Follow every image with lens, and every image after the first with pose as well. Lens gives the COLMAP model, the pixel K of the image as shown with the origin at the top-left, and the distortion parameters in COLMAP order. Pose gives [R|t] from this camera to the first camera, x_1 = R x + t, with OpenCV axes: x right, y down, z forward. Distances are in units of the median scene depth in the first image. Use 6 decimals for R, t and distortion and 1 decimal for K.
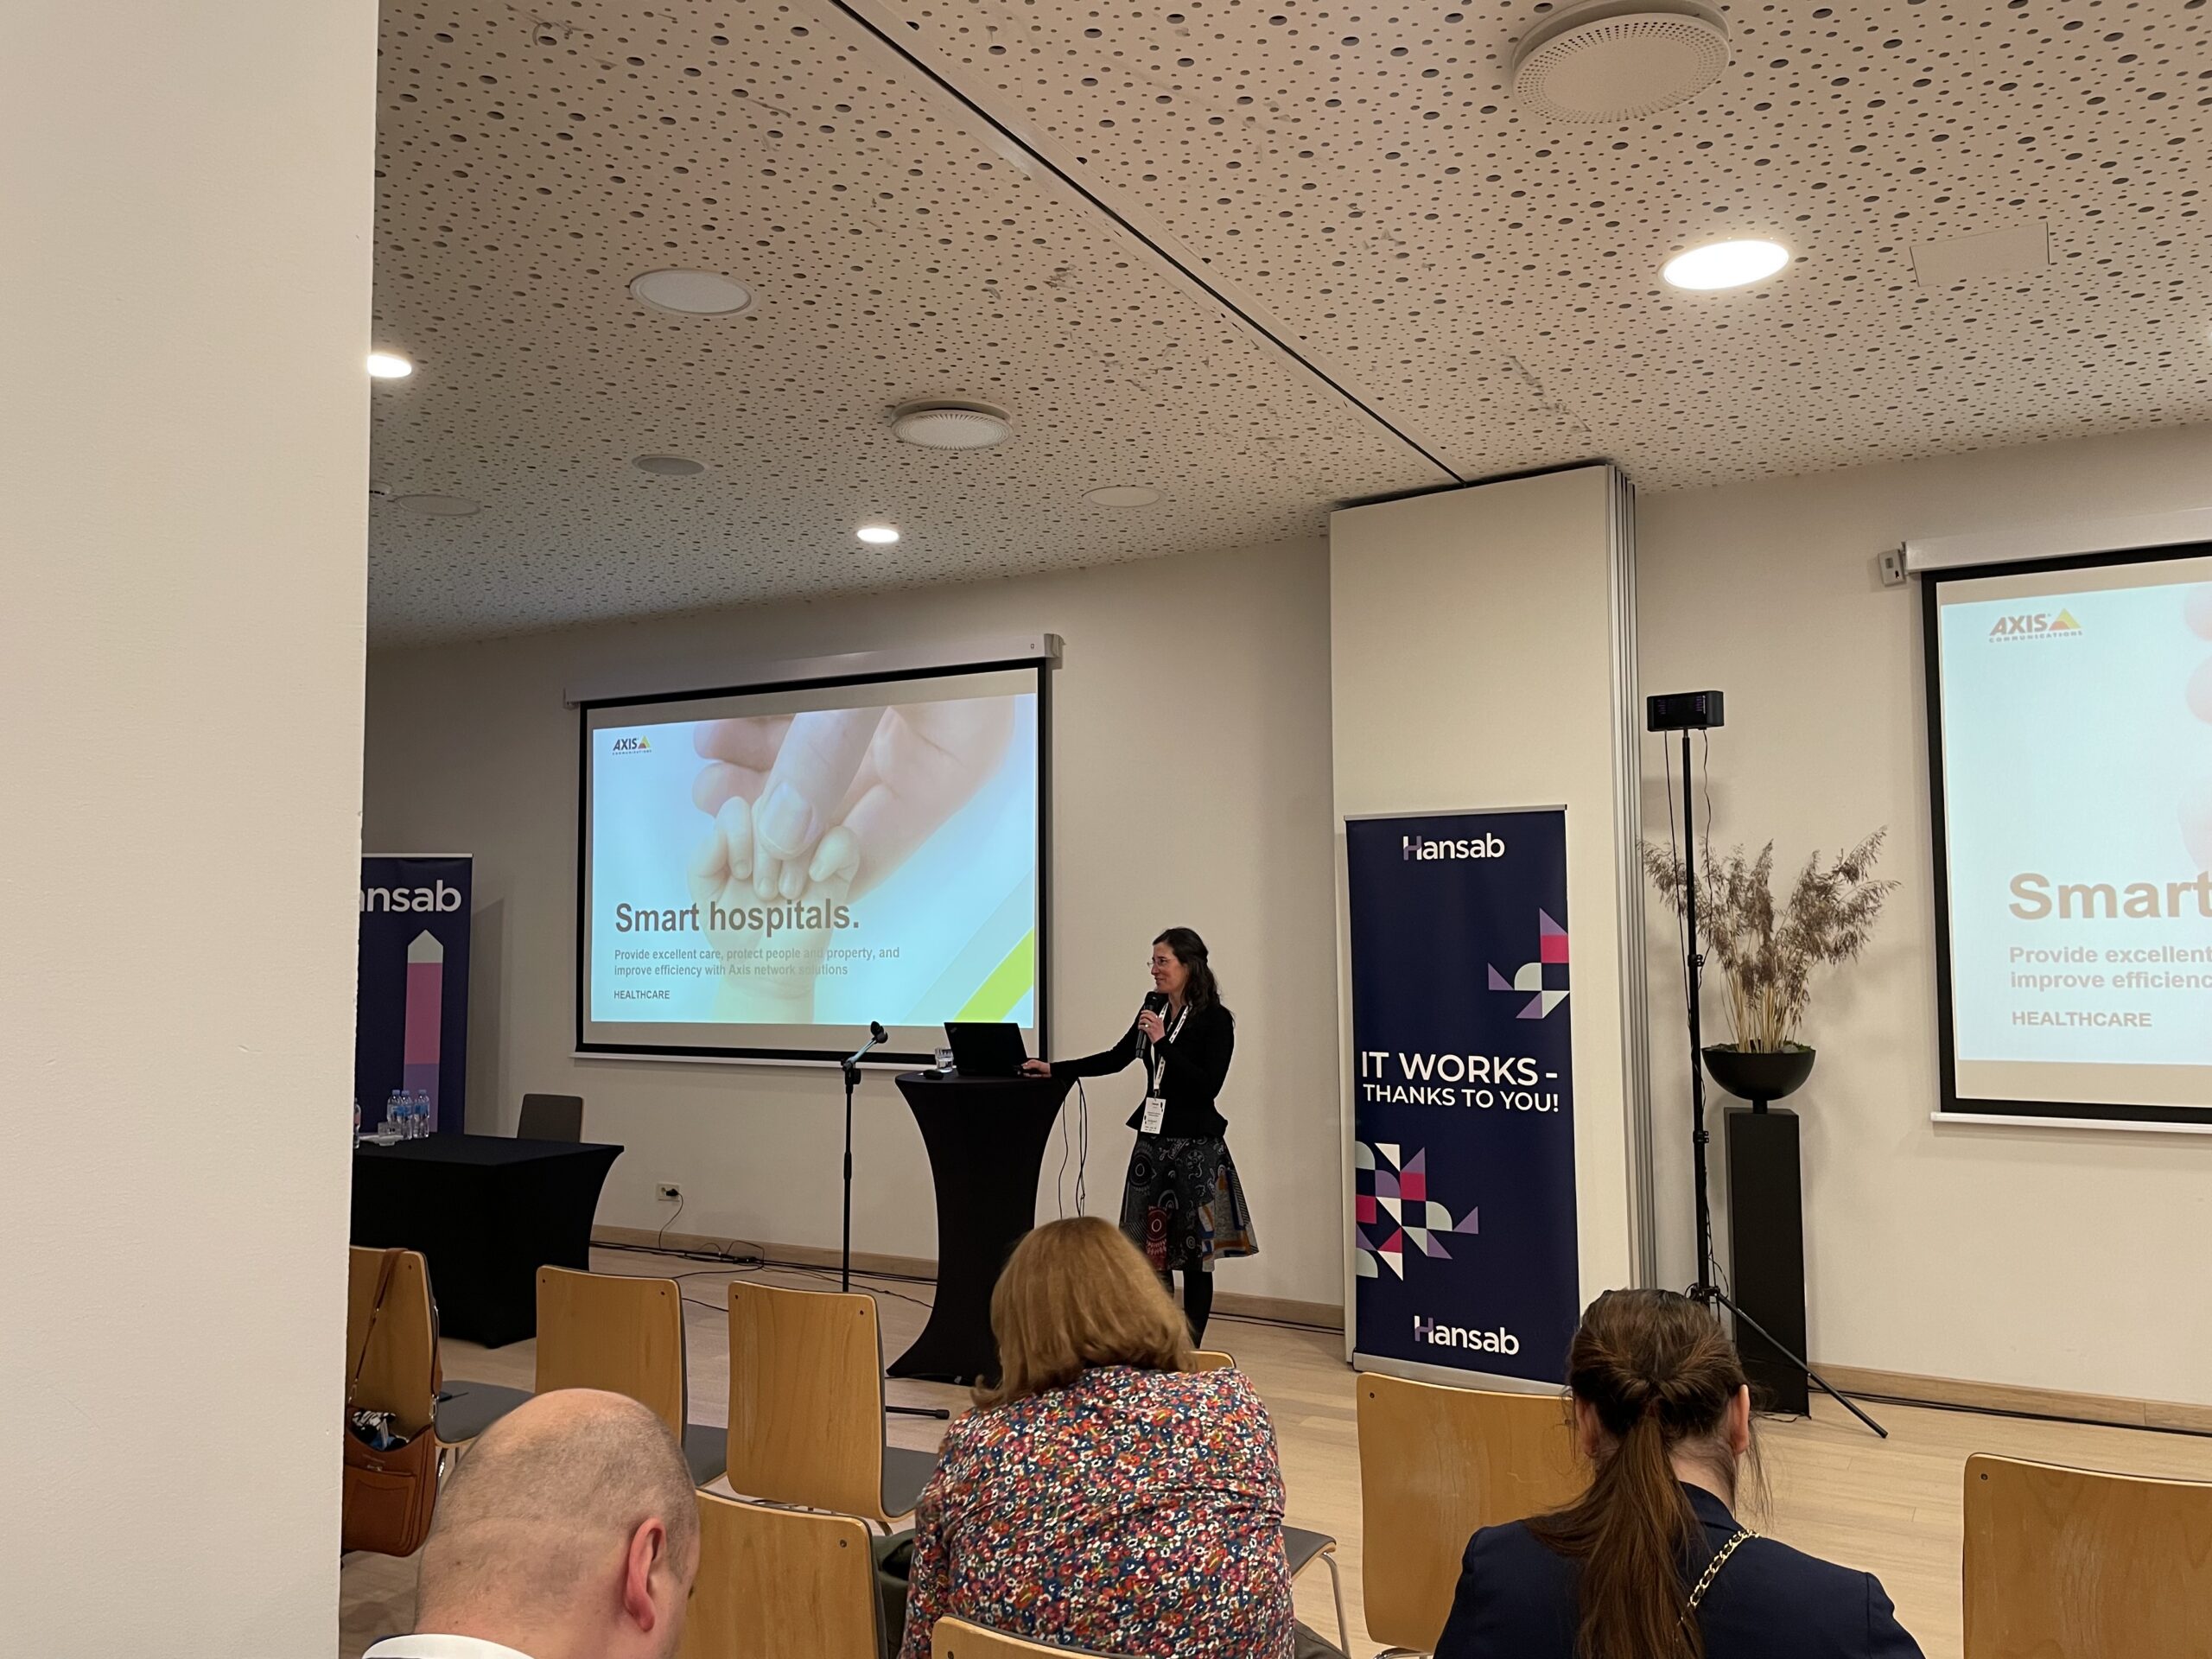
lens RADIAL K [[1714.0, 0, 1106.0], [0, 1714.0, 829.5], [0, 0, 1]] dist [0.103461, -0.180018]
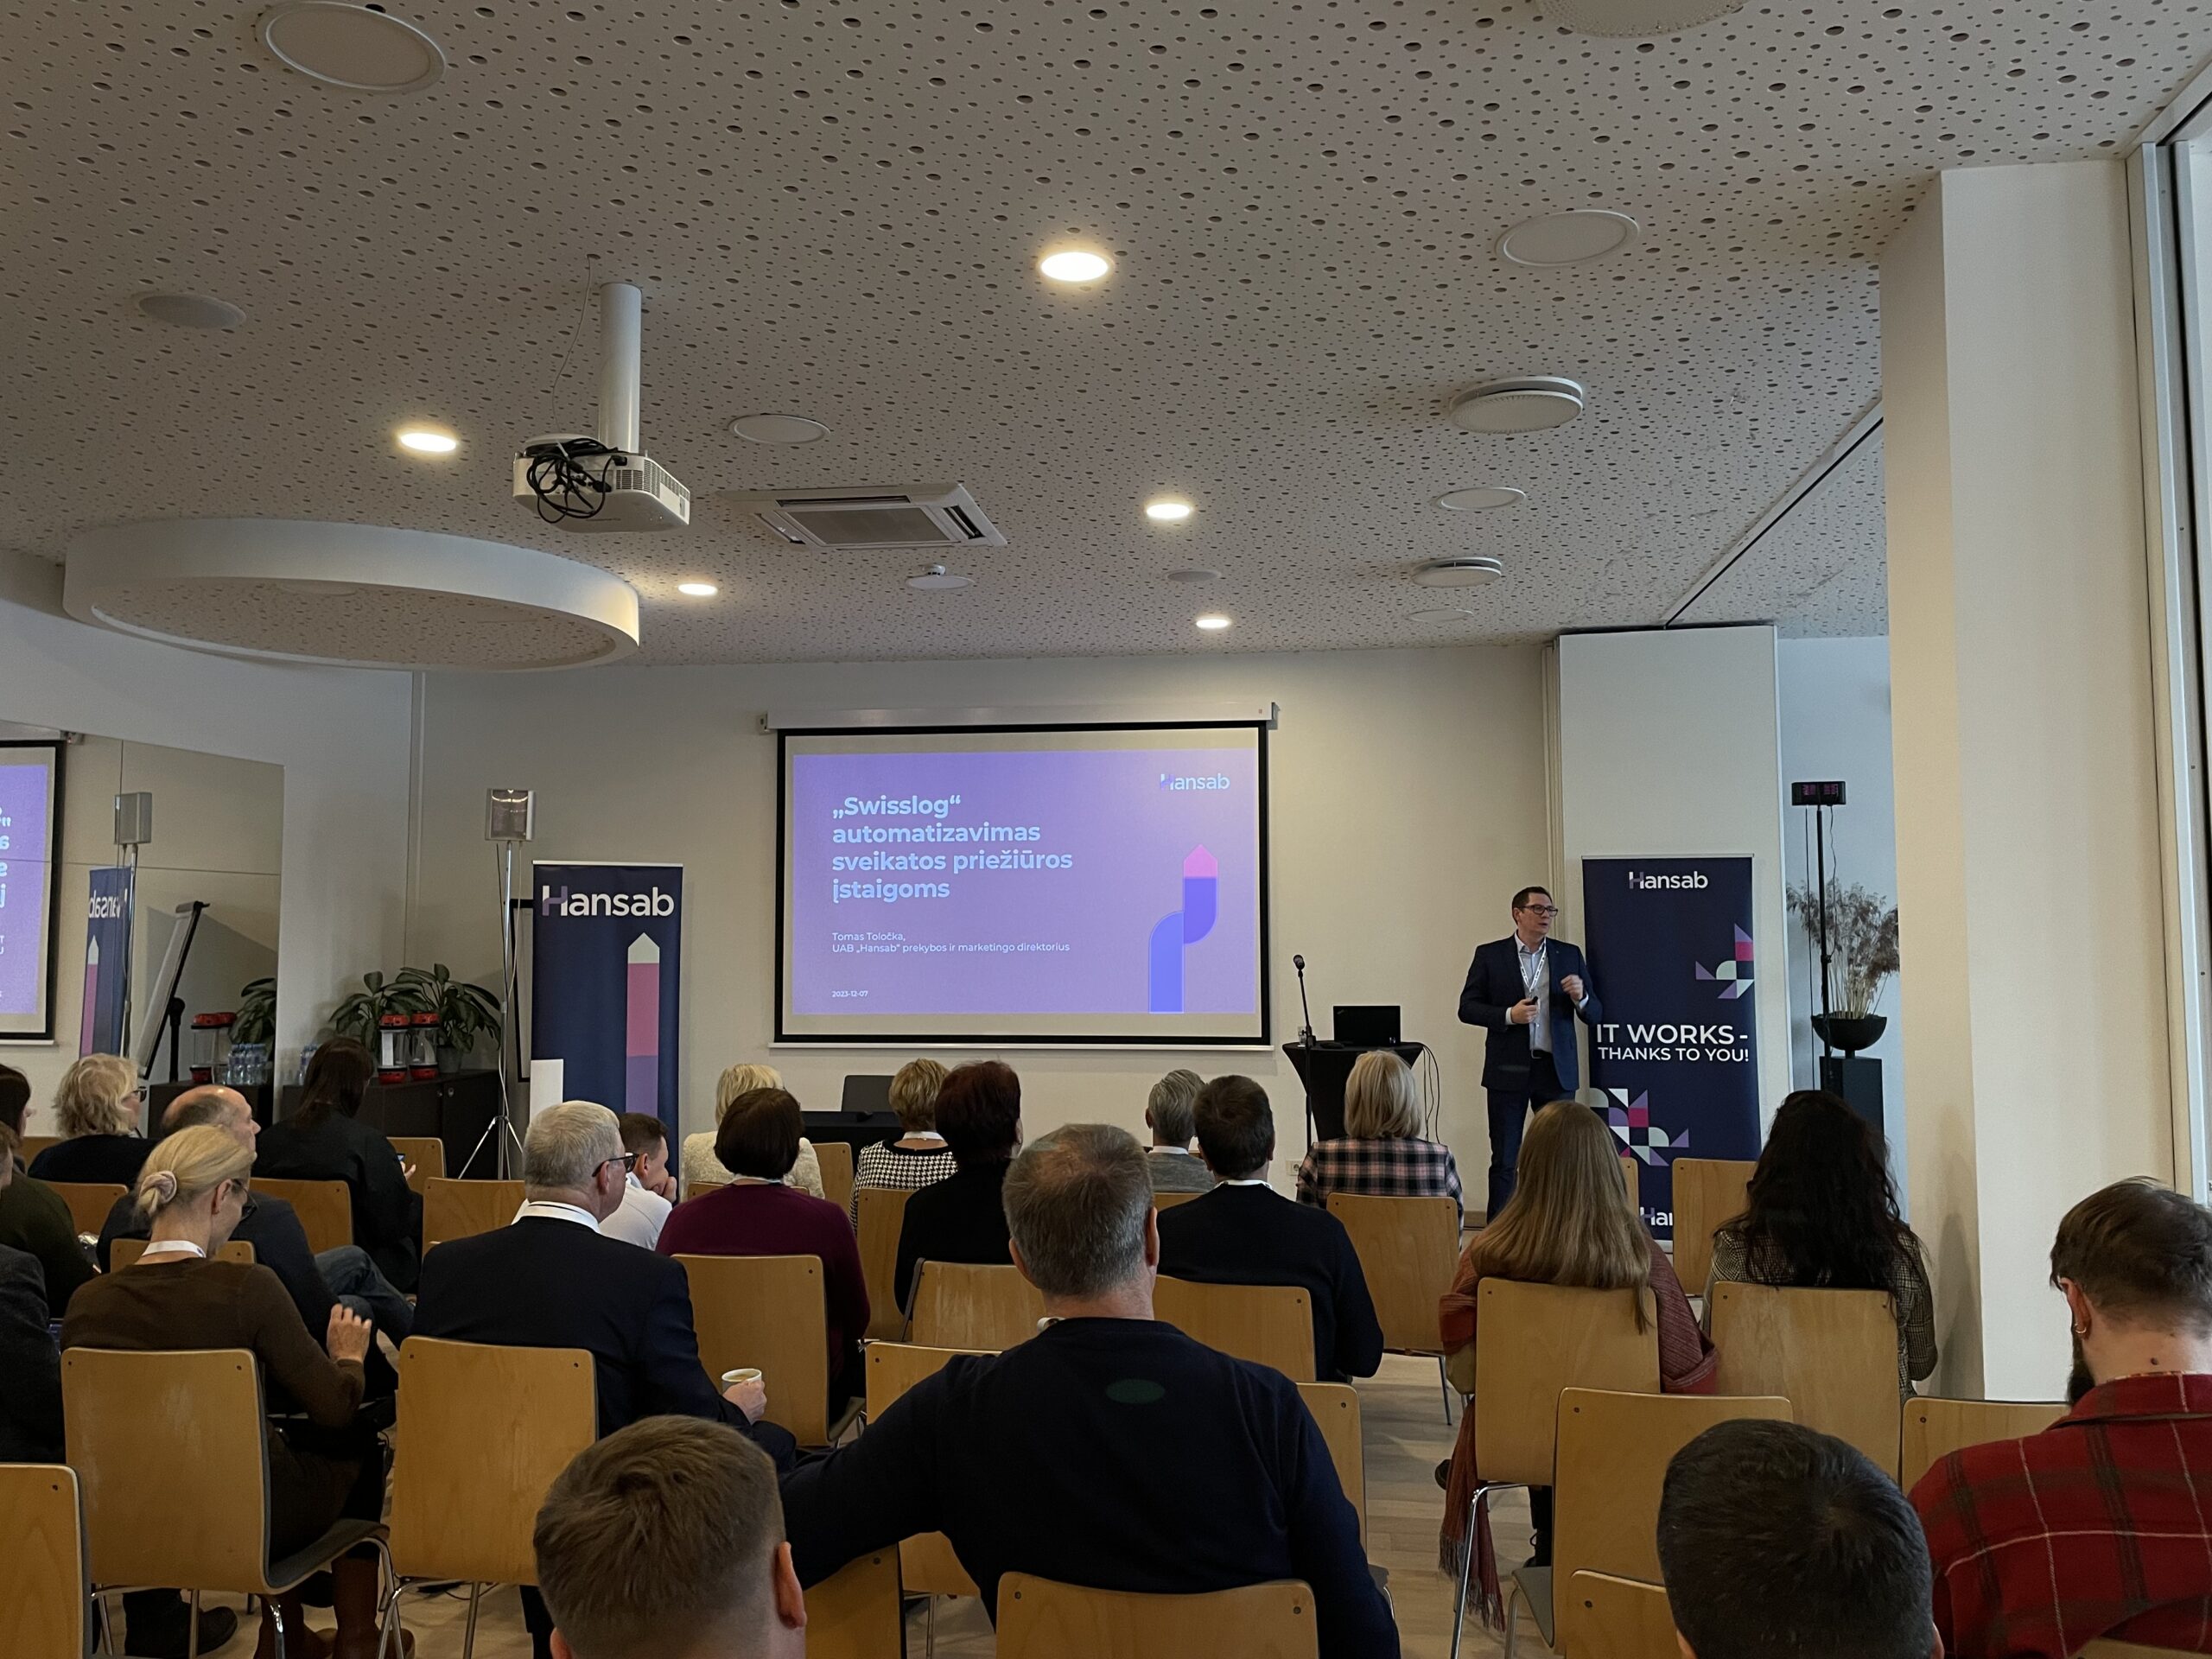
lens RADIAL K [[1655.1, 0, 1106.0], [0, 1655.1, 829.5], [0, 0, 1]] dist [0.074510, -0.099782]
pose [[0.925318, 0.025655, 0.378323, -0.759498], [-0.025575, 0.999659, -0.005237, -0.012918], [-0.378329, -0.004830, 0.925659, -0.110543]]
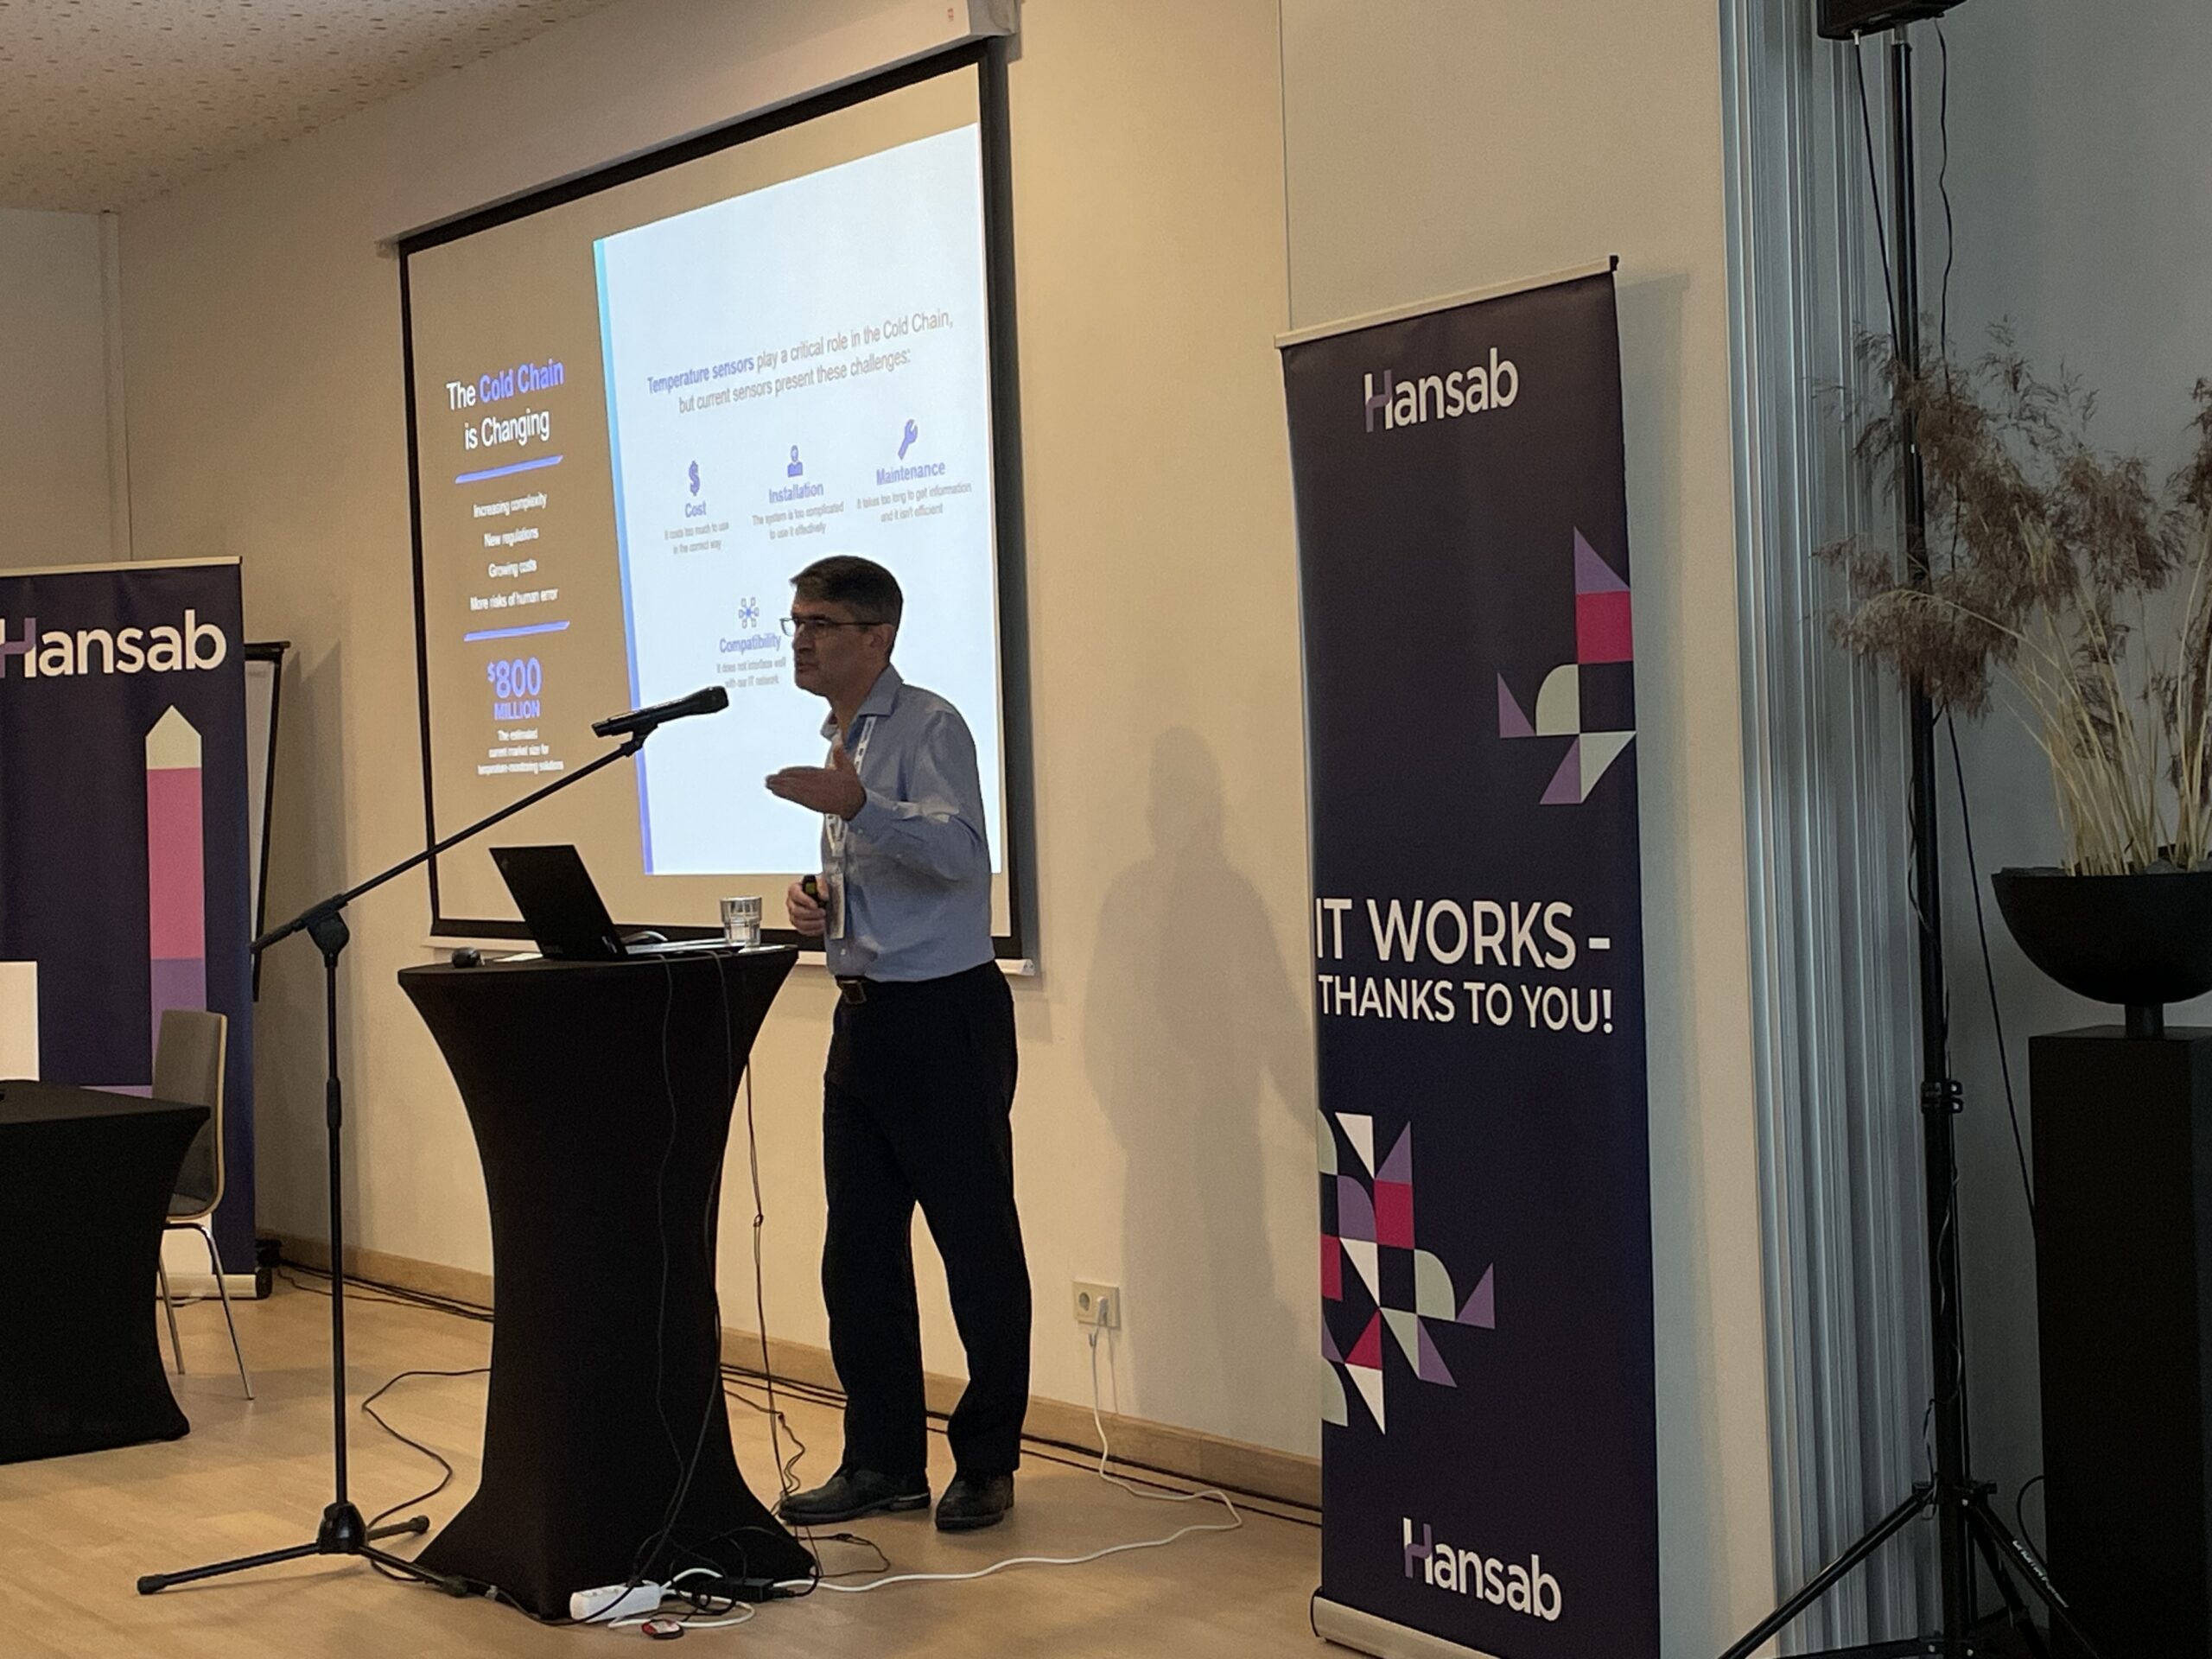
lens RADIAL K [[3636.3, 0, 1106.0], [0, 3636.3, 829.5], [0, 0, 1]] dist [0.142617, -0.114571]
pose [[0.897671, -0.020646, -0.440182, 0.506178], [0.057787, 0.995791, 0.071139, 0.047397], [0.436861, -0.089296, 0.895086, 0.188552]]
